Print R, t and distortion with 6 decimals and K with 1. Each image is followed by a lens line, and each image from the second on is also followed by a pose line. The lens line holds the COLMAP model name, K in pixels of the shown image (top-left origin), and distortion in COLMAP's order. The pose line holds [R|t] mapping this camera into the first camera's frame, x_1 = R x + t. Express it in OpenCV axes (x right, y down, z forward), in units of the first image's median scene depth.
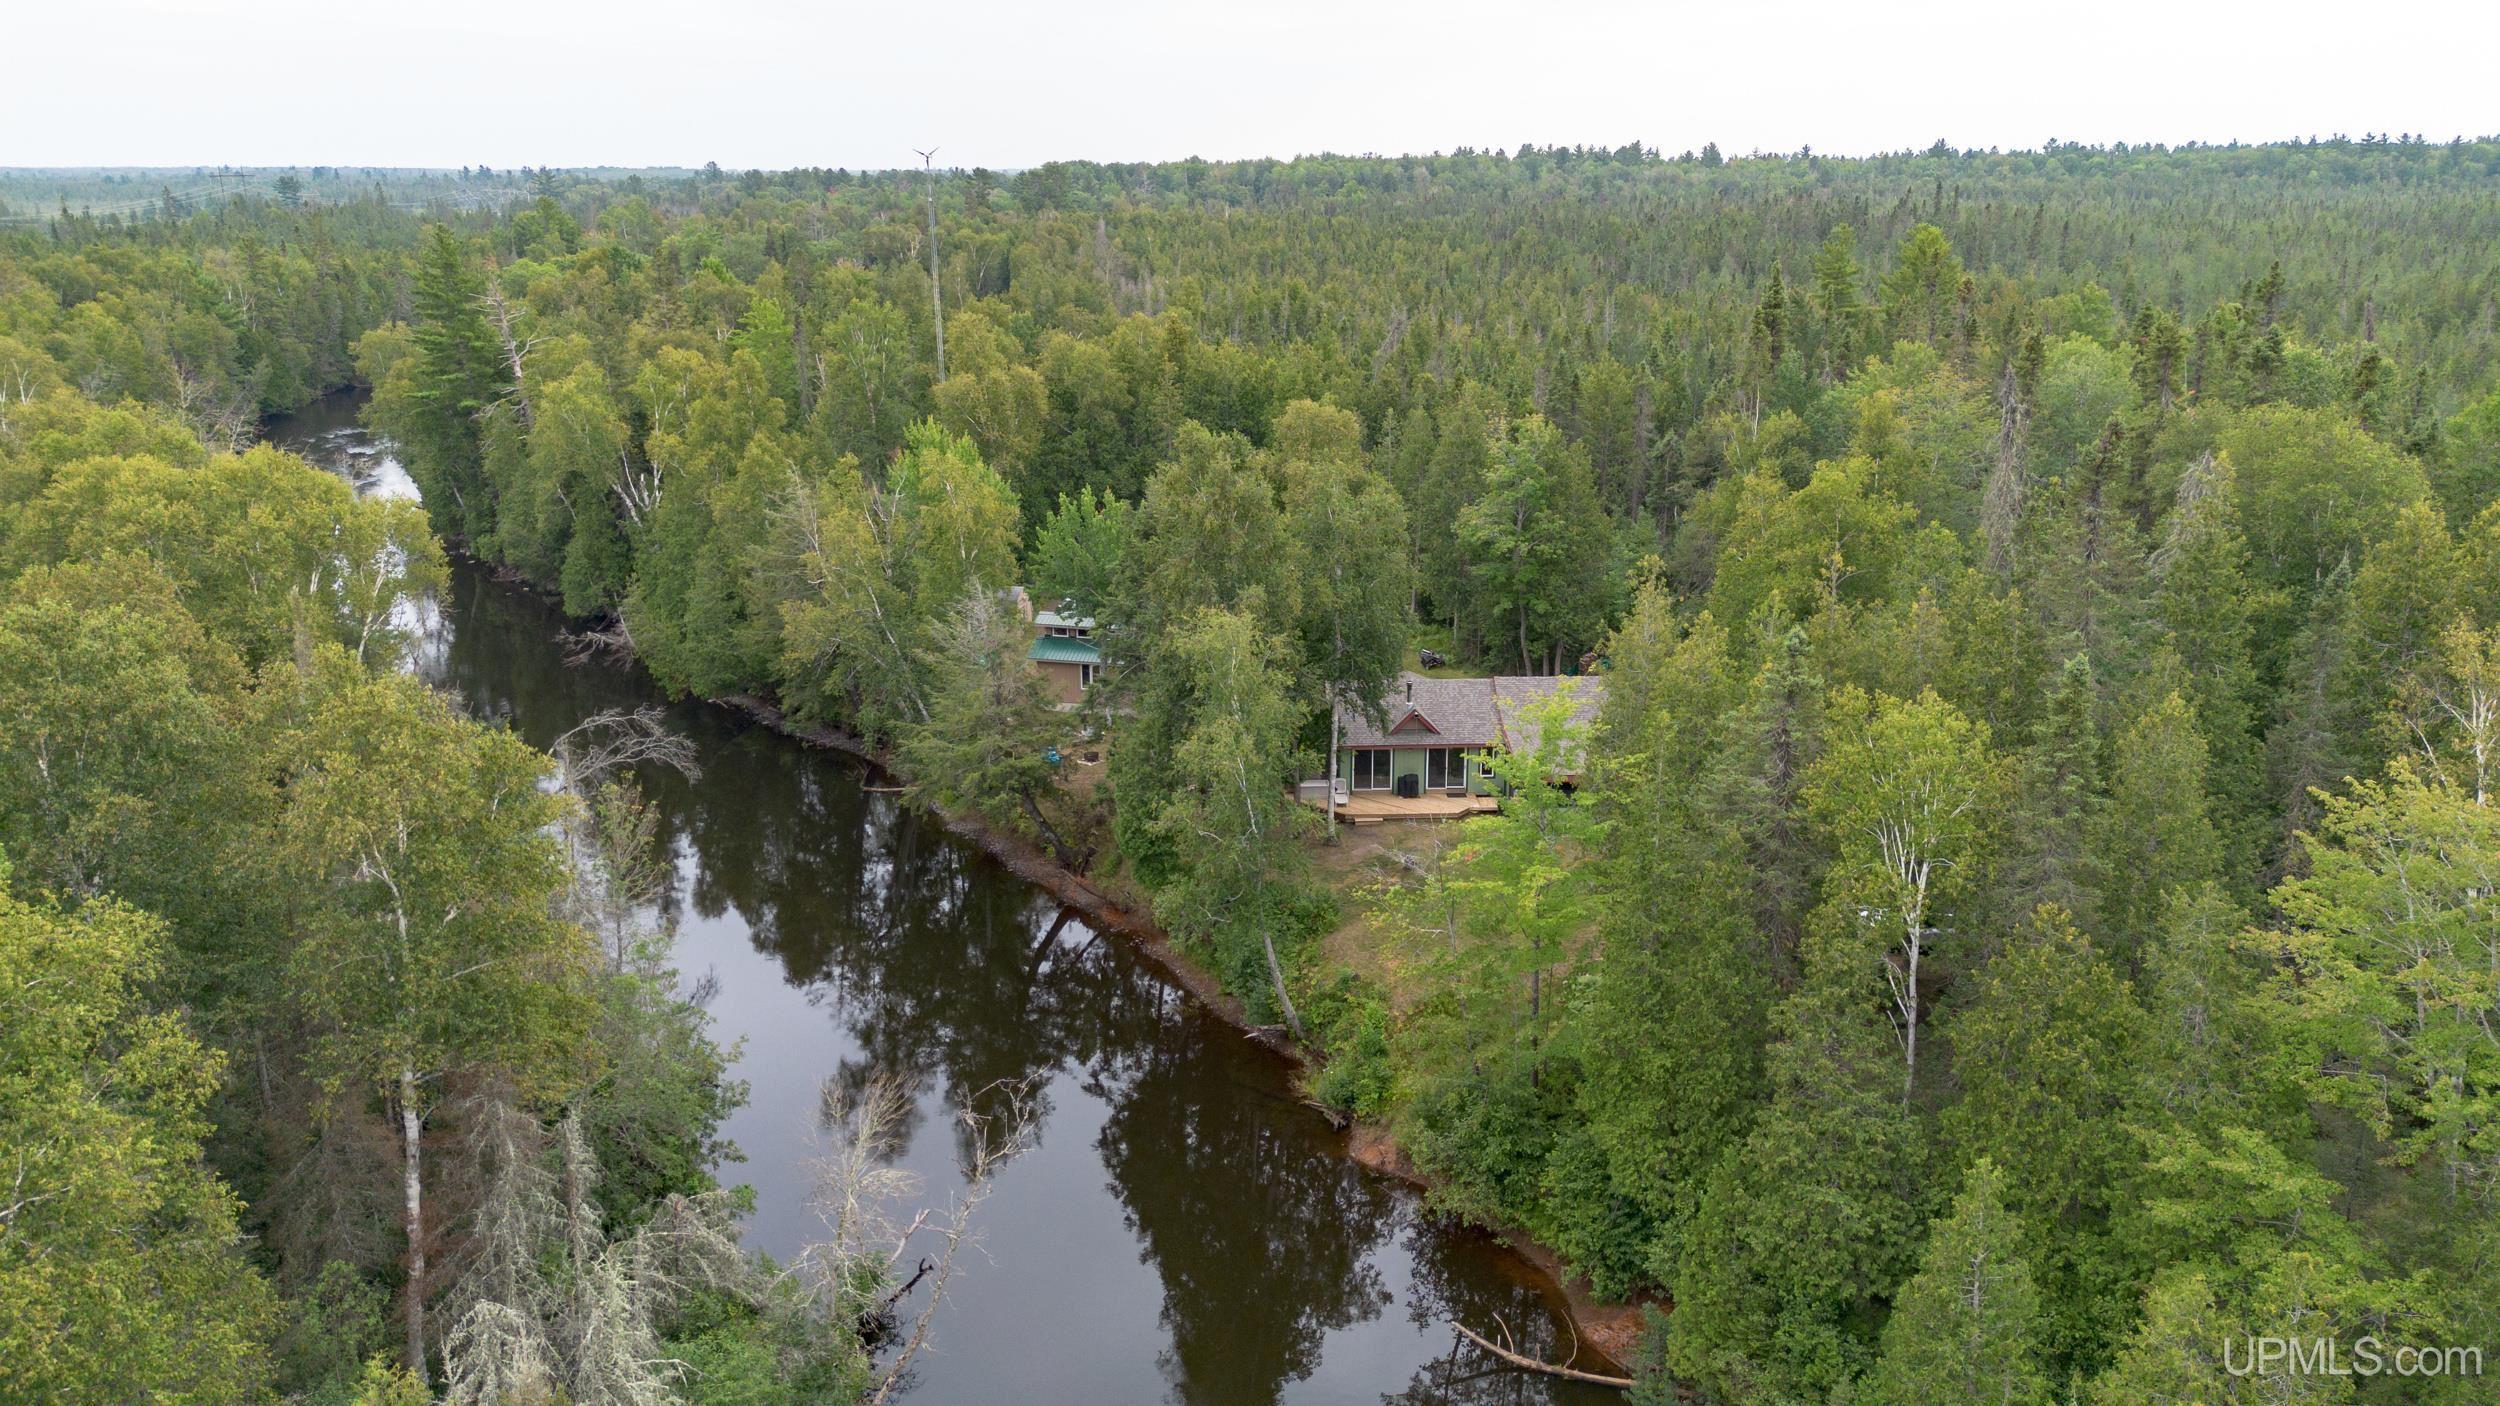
lens RADIAL K [[1762.0, 0, 1282.9], [0, 1762.0, 701.8], [0, 0, 1]] dist [0.086370, -0.071452]
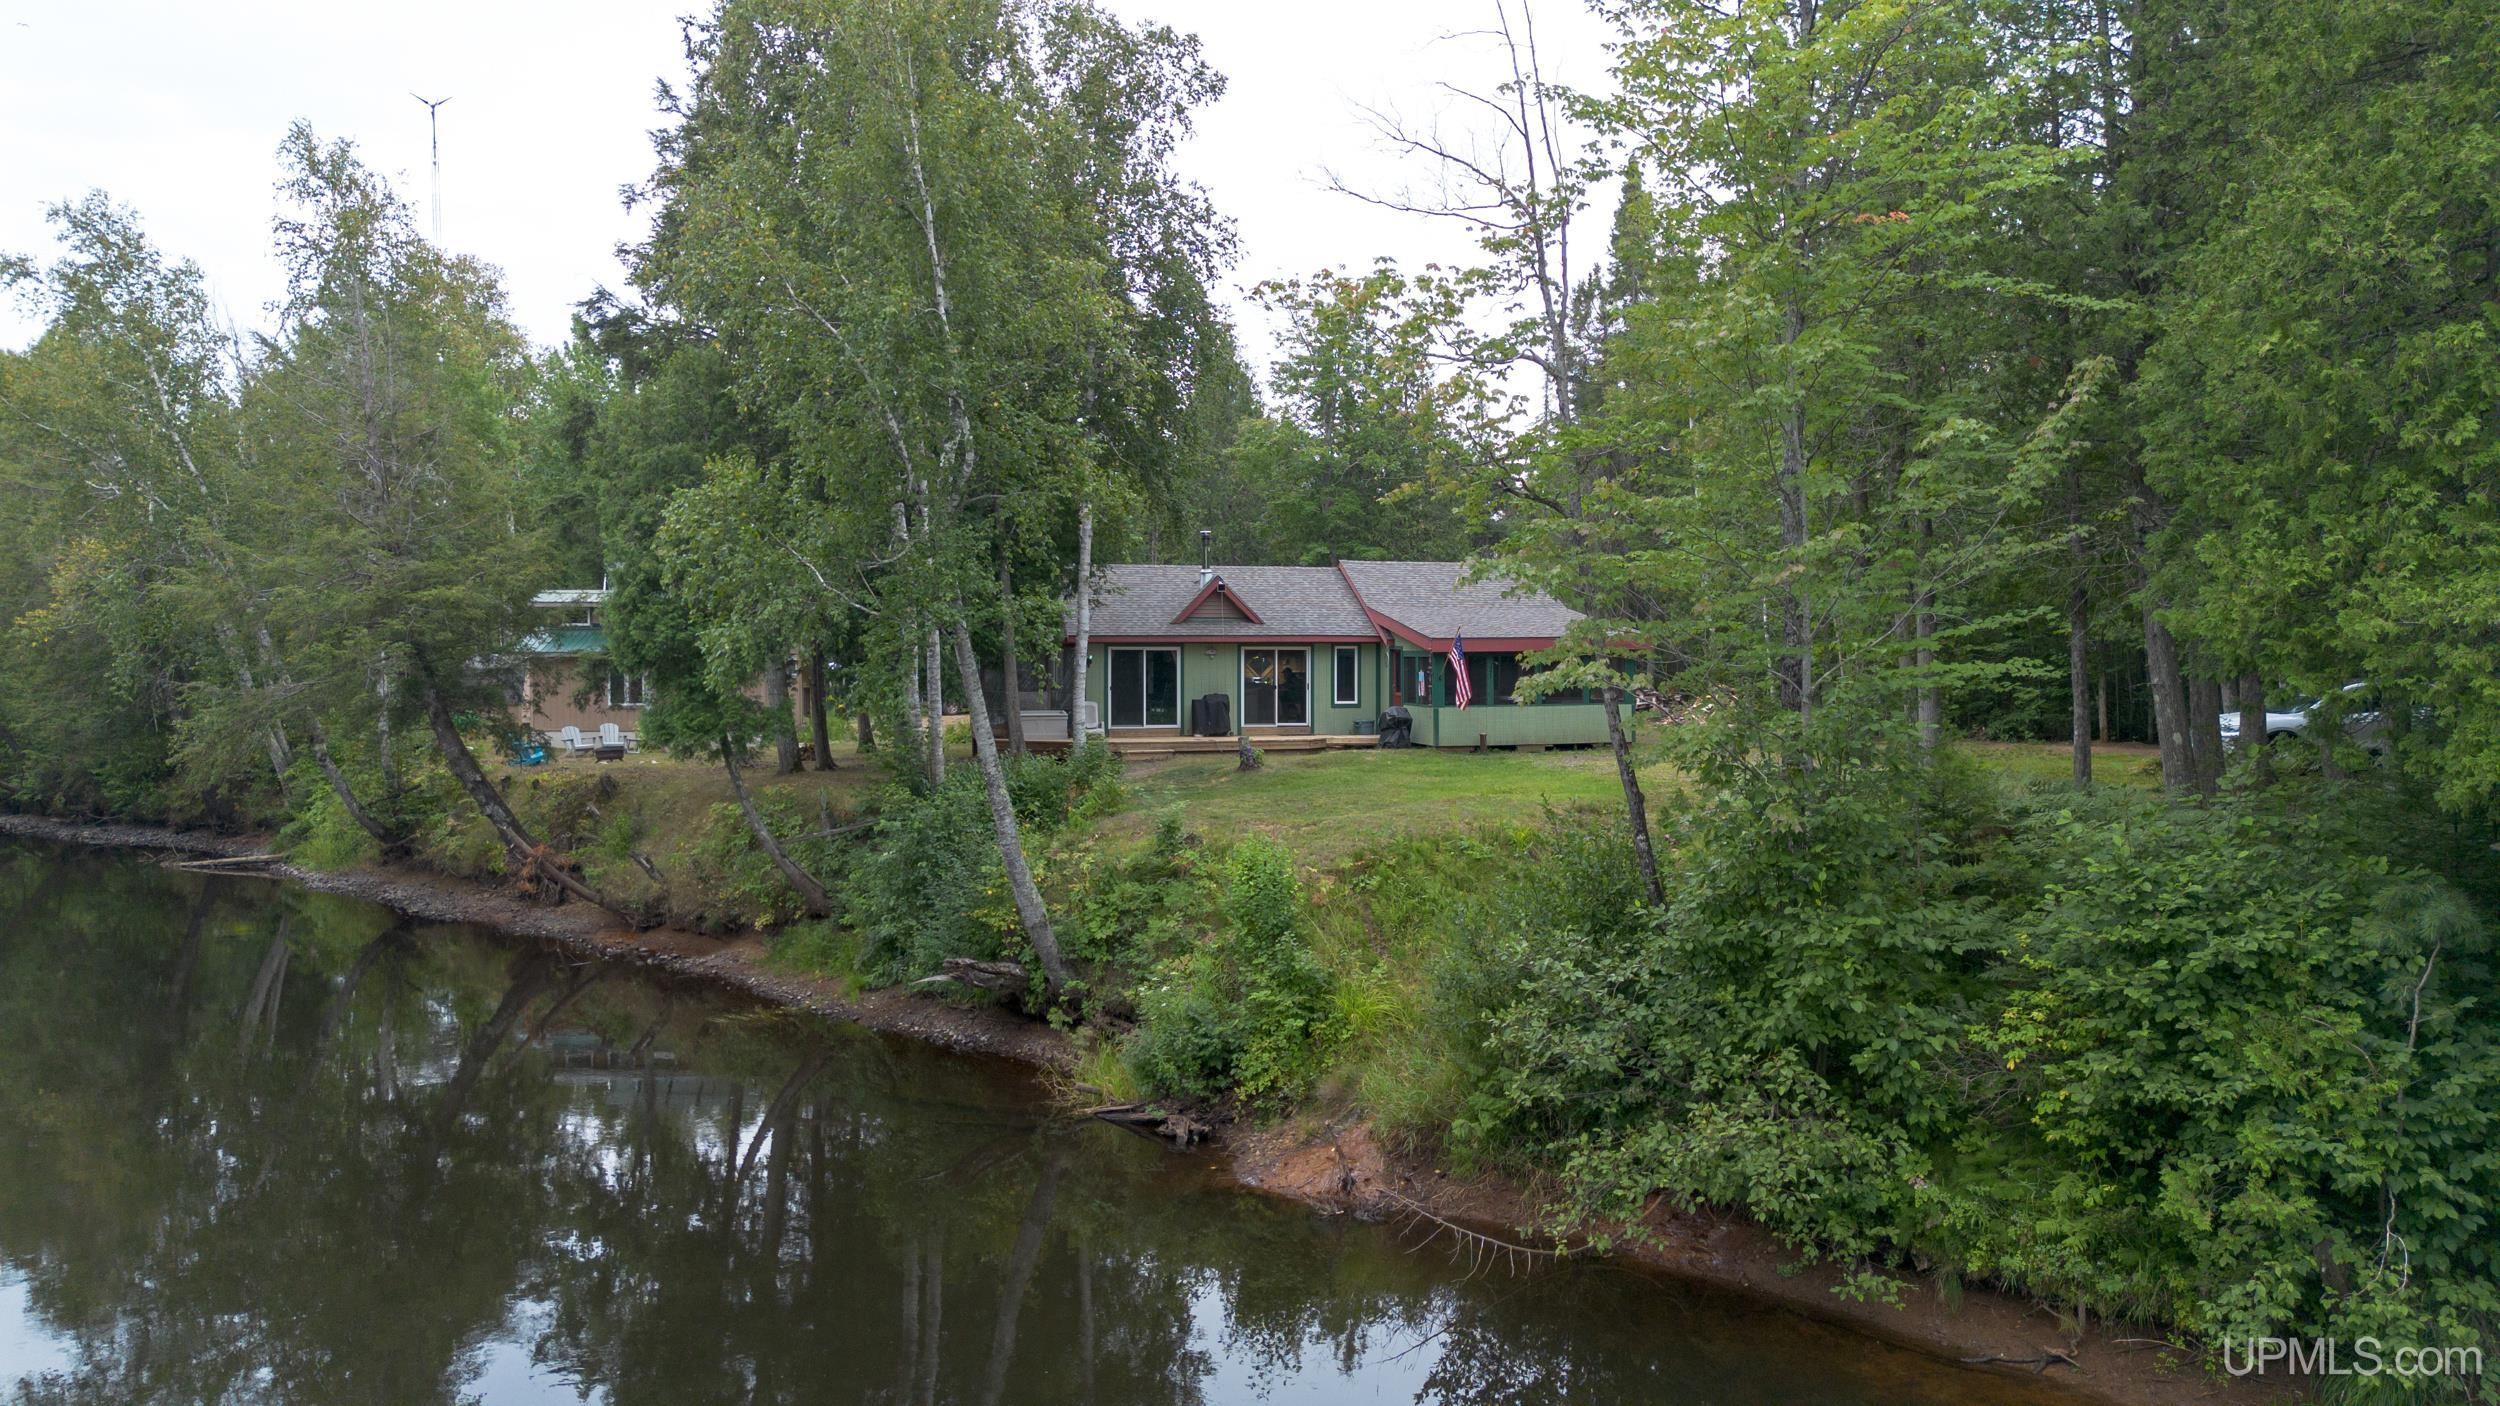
lens RADIAL K [[1762.0, 0, 1282.9], [0, 1762.0, 701.8], [0, 0, 1]] dist [0.086370, -0.071452]
pose [[0.979269, 0.005294, 0.202496, -0.019523], [0.050844, 0.961232, -0.271013, 0.213614], [-0.196080, 0.275690, 0.941035, 0.535839]]
